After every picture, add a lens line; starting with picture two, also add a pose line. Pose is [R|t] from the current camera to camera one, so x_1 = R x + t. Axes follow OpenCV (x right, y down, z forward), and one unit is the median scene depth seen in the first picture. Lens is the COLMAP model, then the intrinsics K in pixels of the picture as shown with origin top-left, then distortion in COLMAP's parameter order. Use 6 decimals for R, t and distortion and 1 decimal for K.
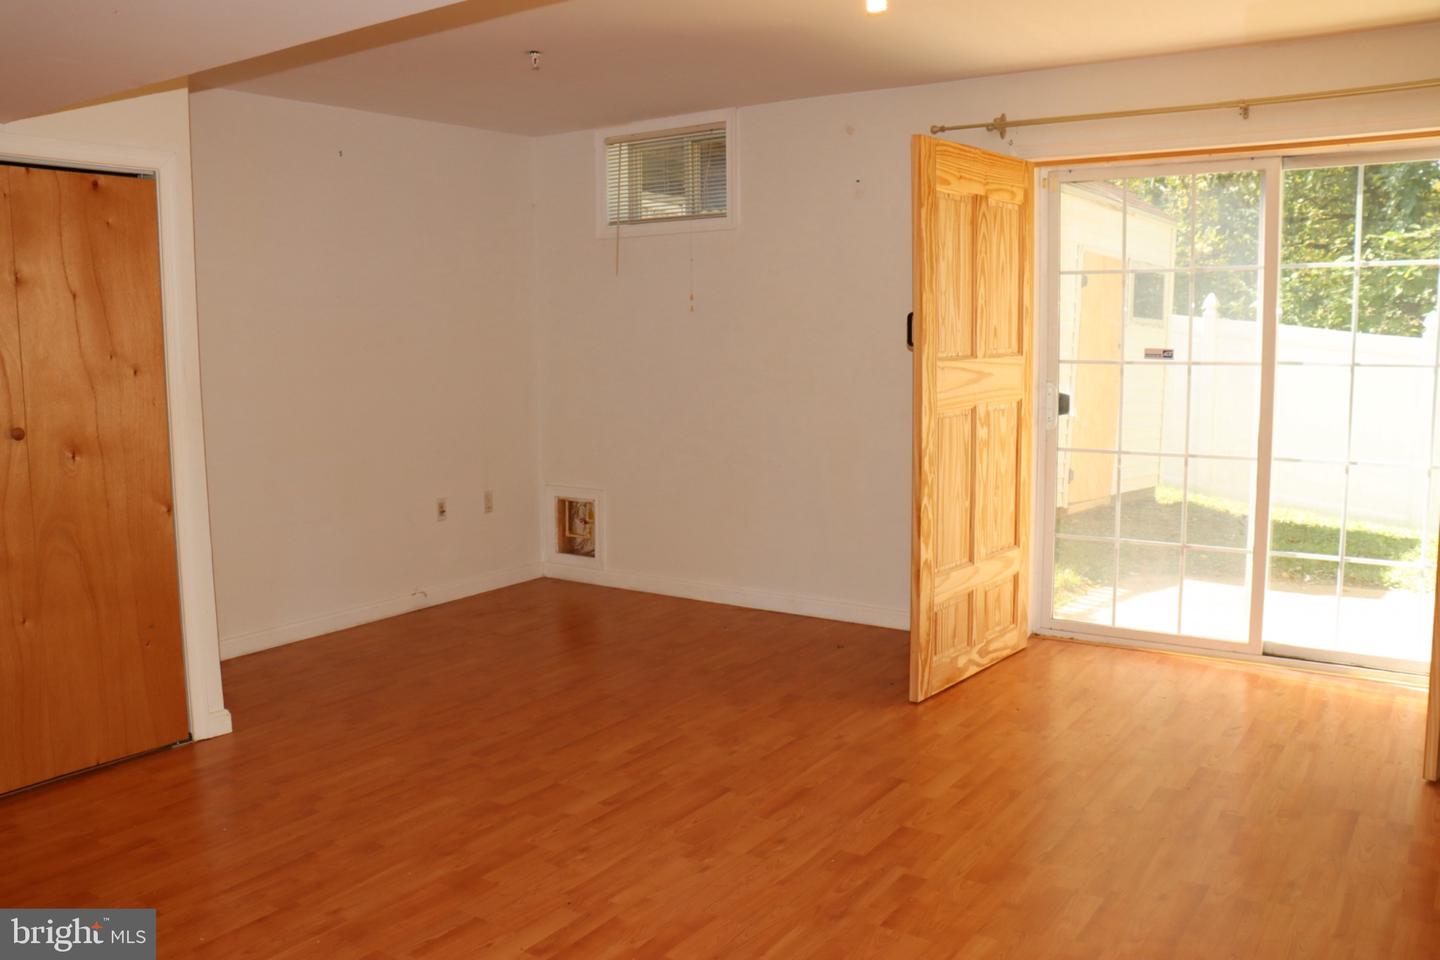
lens RADIAL K [[1188.8, 0, 776.9], [0, 1188.8, 481.0], [0, 0, 1]] dist [-0.113393, 0.004934]
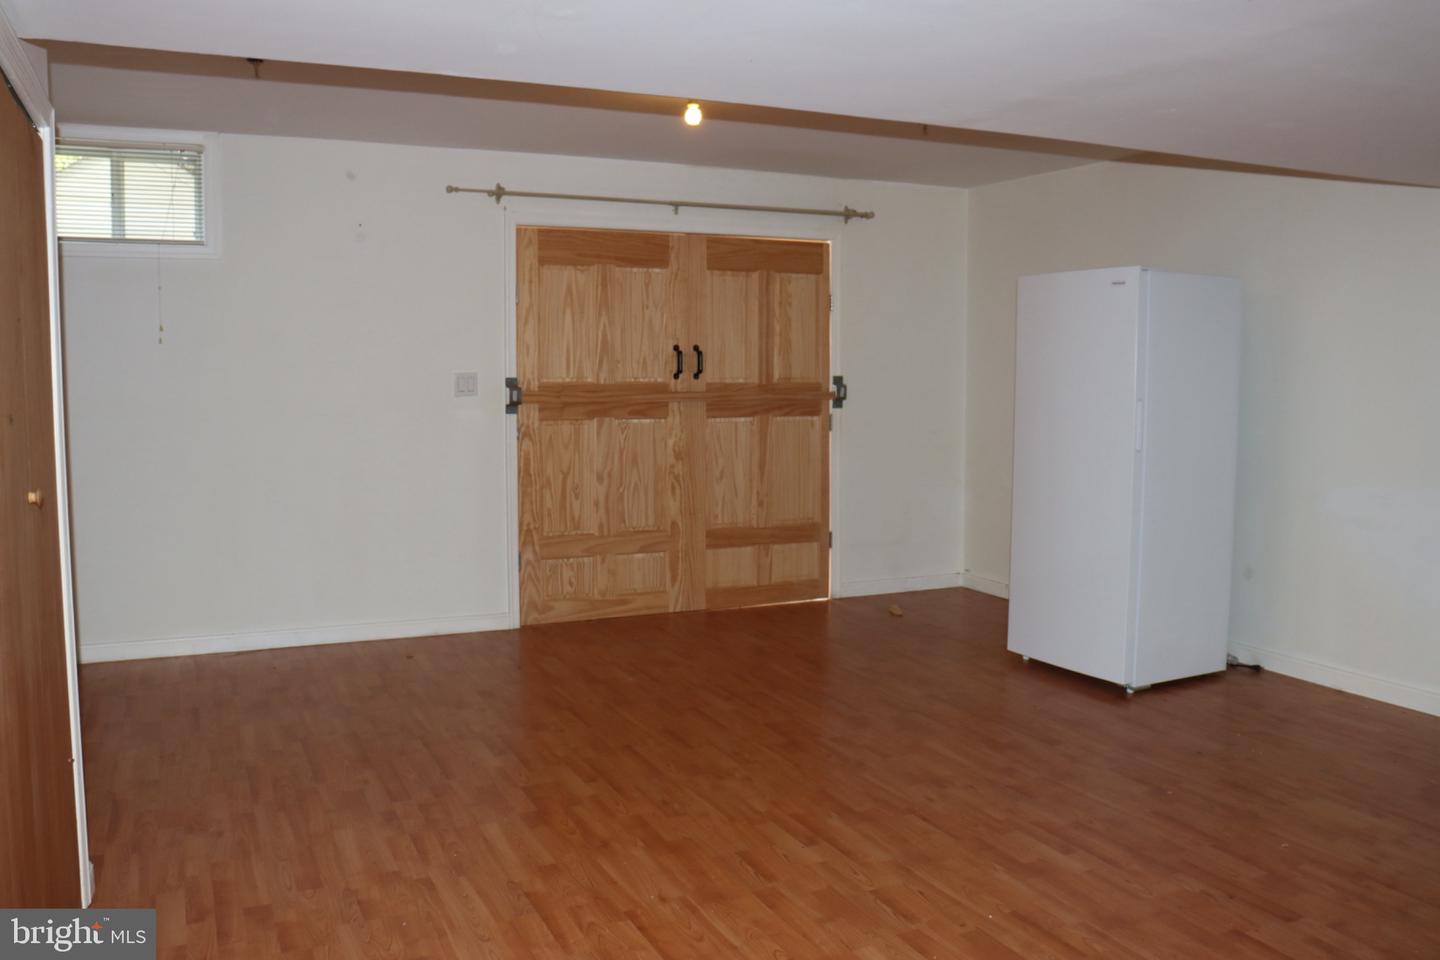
lens RADIAL K [[1162.0, 0, 716.9], [0, 1162.0, 494.0], [0, 0, 1]] dist [-0.107503, 0.003125]
pose [[0.526945, -0.092392, 0.844862, -1.030898], [0.095062, 0.994243, 0.049437, -0.049001], [-0.844566, 0.054264, 0.532695, 0.291077]]
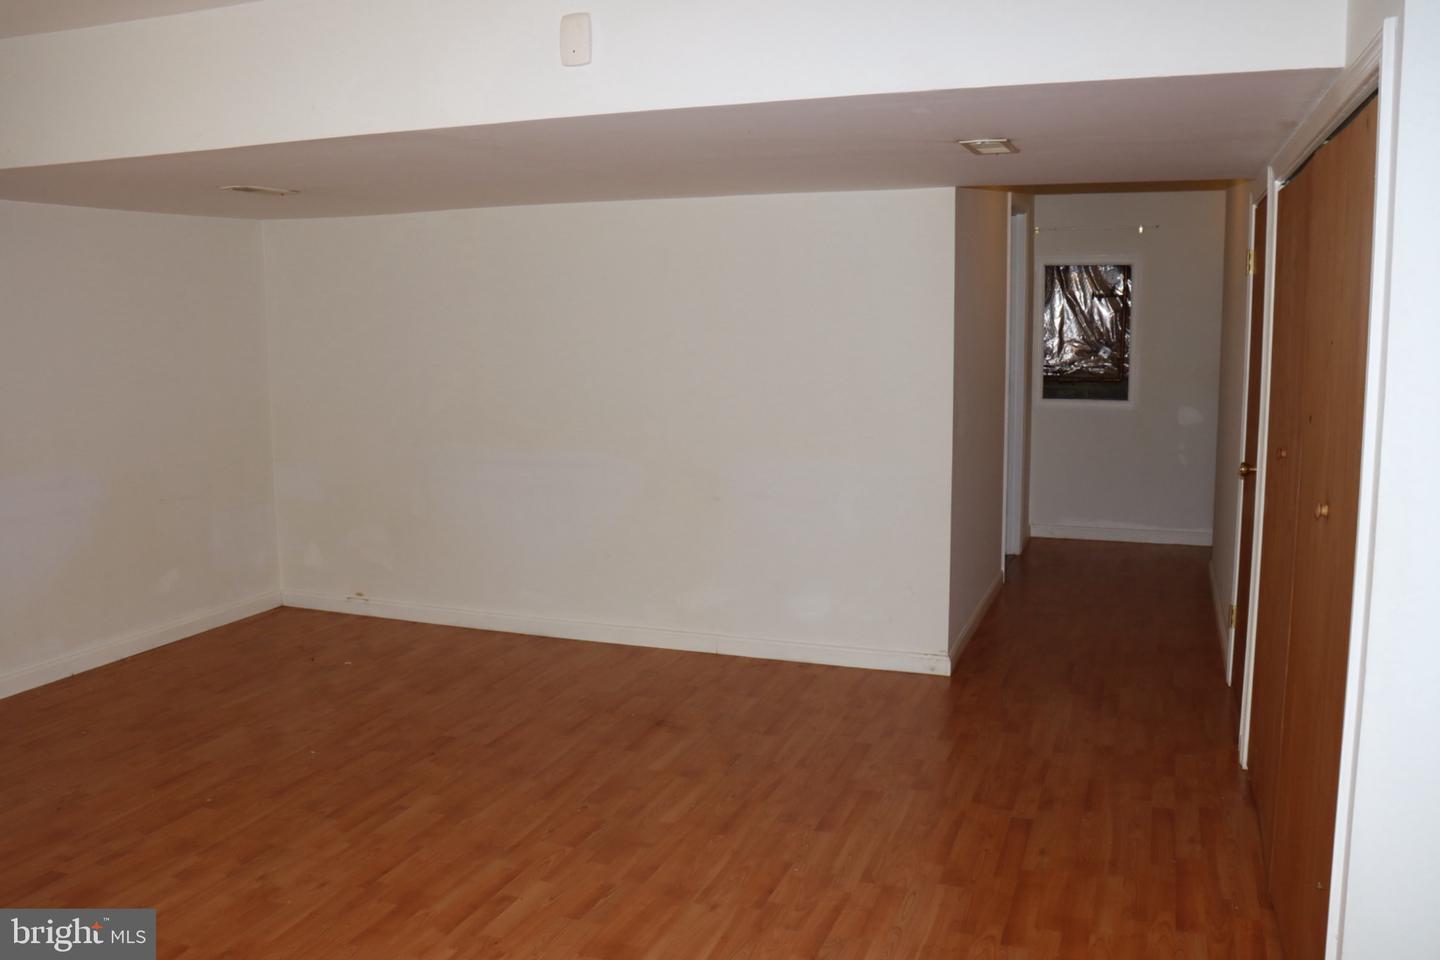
lens RADIAL K [[1188.8, 0, 776.9], [0, 1188.8, 481.0], [0, 0, 1]] dist [-0.113393, 0.004934]
pose [[-0.969714, 0.043249, -0.240383, -0.160181], [-0.019380, 0.967469, 0.252246, -0.245902], [0.243473, 0.249265, -0.937330, 1.615686]]
